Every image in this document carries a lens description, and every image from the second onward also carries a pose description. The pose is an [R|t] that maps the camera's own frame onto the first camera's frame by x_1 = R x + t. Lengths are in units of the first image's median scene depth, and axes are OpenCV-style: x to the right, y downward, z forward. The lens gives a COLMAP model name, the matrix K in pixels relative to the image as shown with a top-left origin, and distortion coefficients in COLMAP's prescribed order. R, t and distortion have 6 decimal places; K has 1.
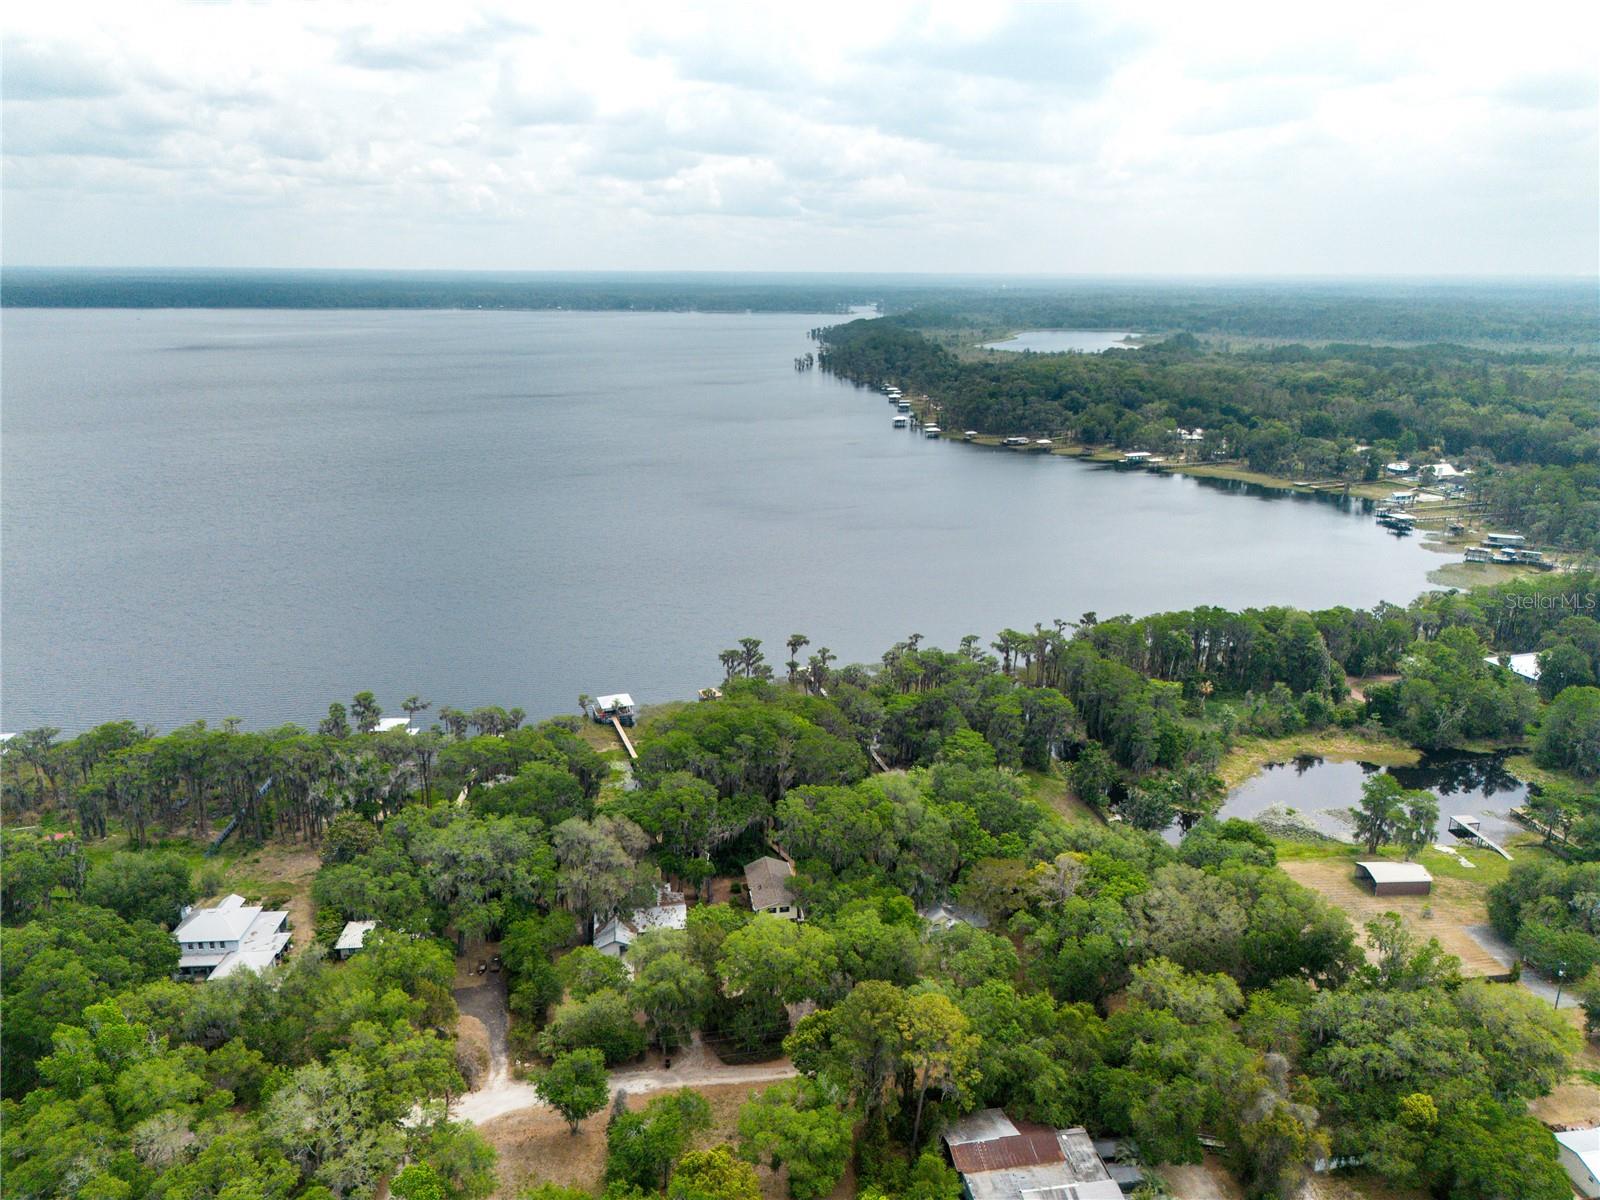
lens RADIAL K [[1137.0, 0, 800.0], [0, 1137.0, 592.6], [0, 0, 1]] dist [0.074009, -0.076642]
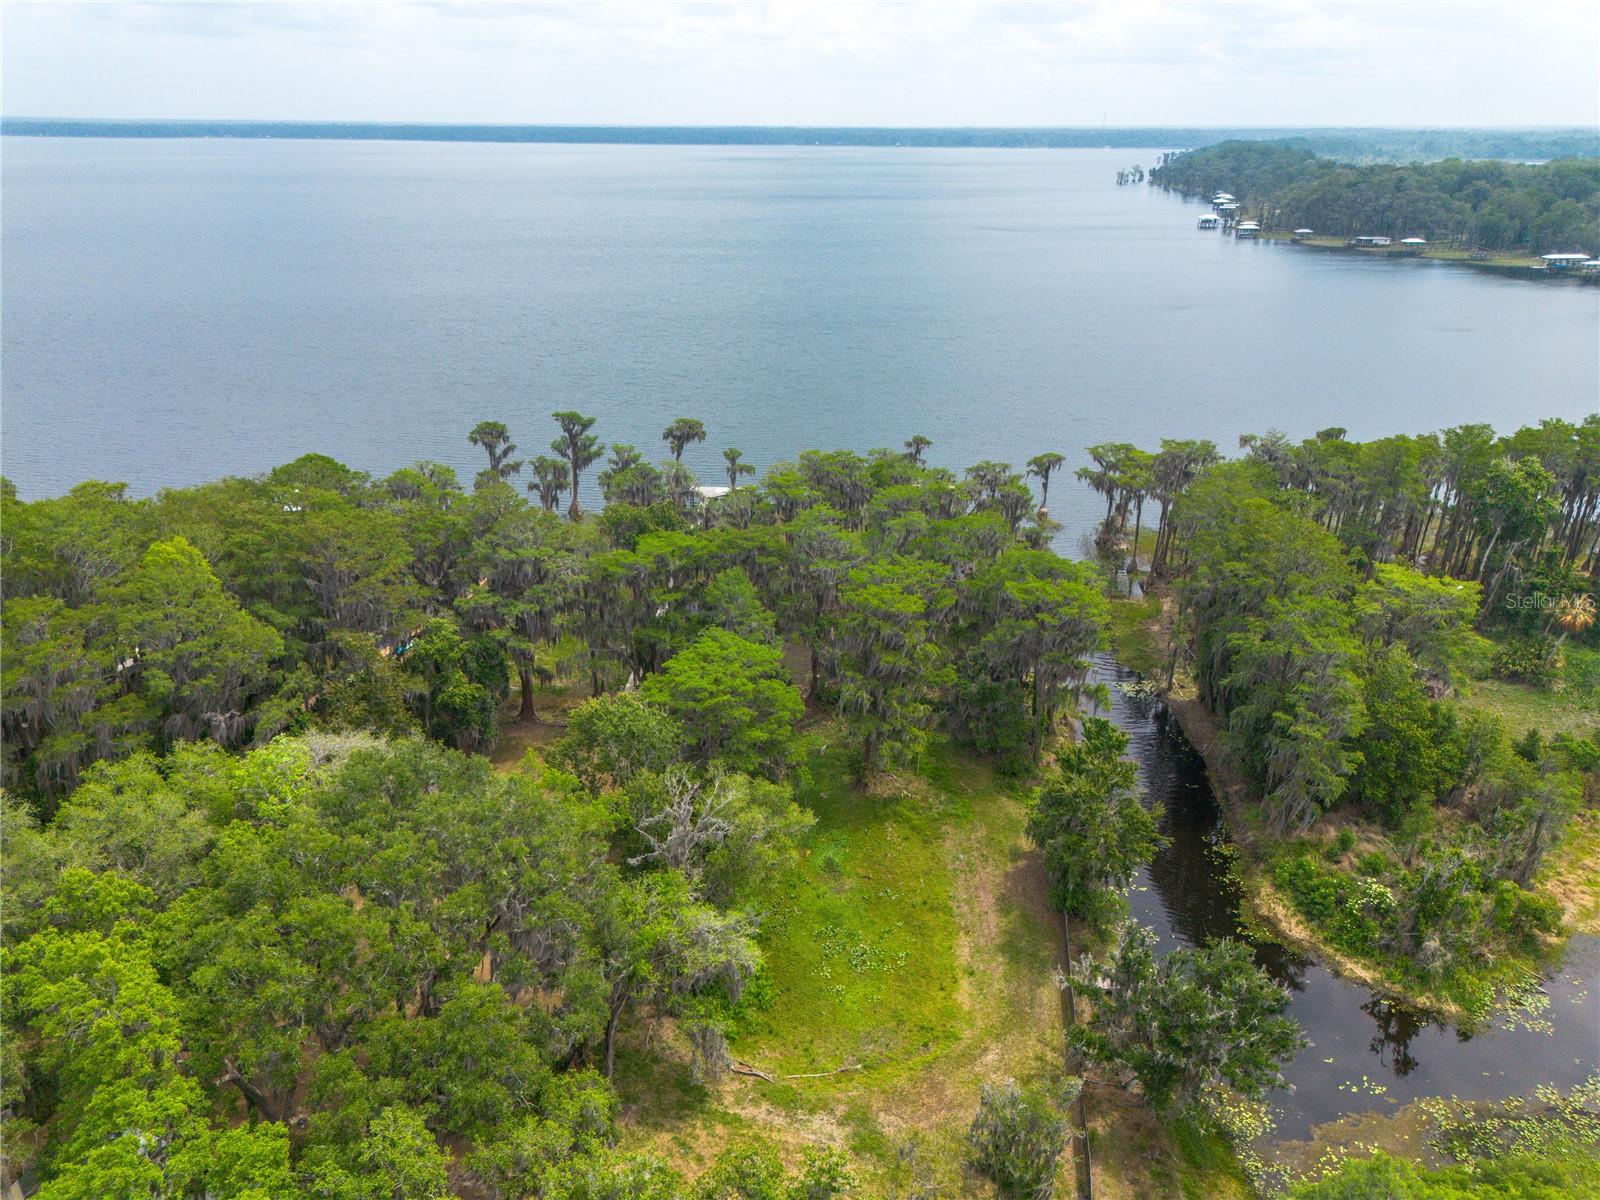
lens RADIAL K [[1127.8, 0, 800.7], [0, 1127.8, 585.9], [0, 0, 1]] dist [0.064971, -0.068526]
pose [[0.949730, 0.114852, -0.291242, 0.232370], [-0.083909, 0.989624, 0.116635, 0.054746], [0.301616, -0.086334, 0.949513, 0.595847]]
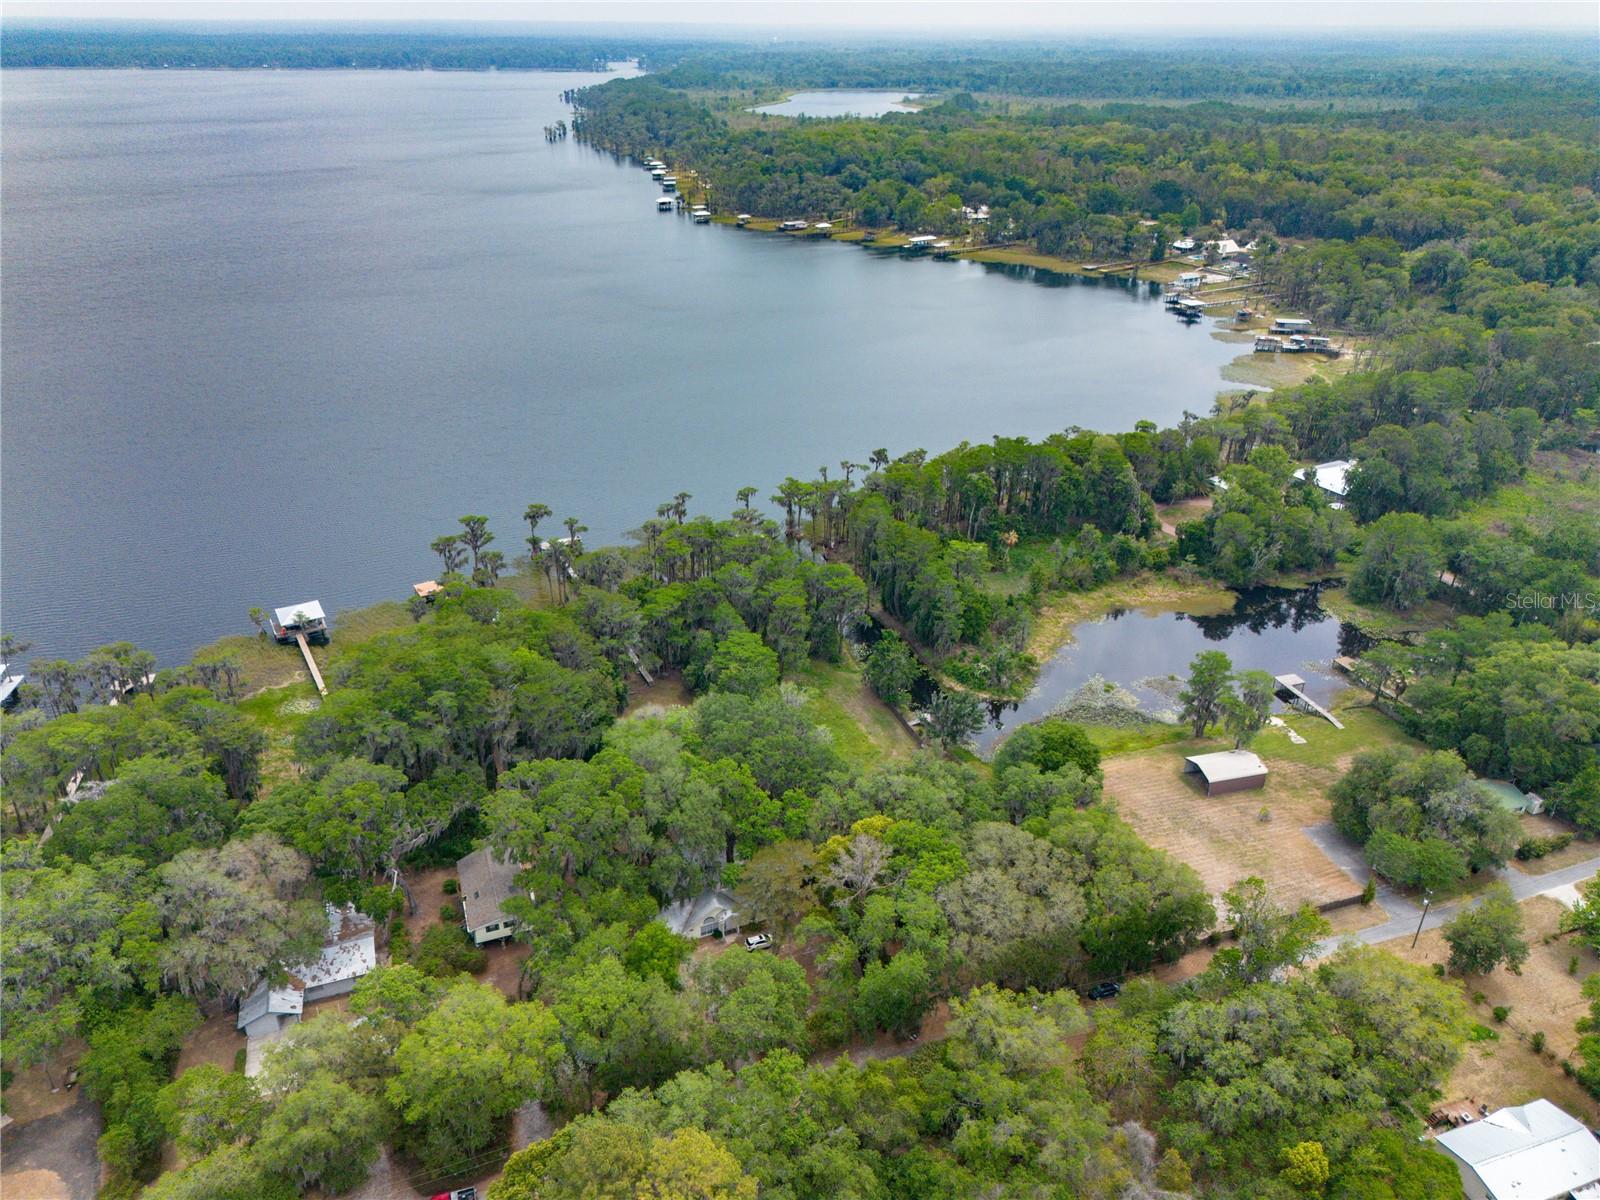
lens RADIAL K [[1130.3, 0, 802.4], [0, 1130.3, 600.1], [0, 0, 1]] dist [0.063621, -0.060692]
pose [[0.981867, -0.087357, 0.168242, 0.048545], [0.053136, 0.978742, 0.198093, -0.053162], [-0.181971, -0.185561, 0.965637, 0.188368]]
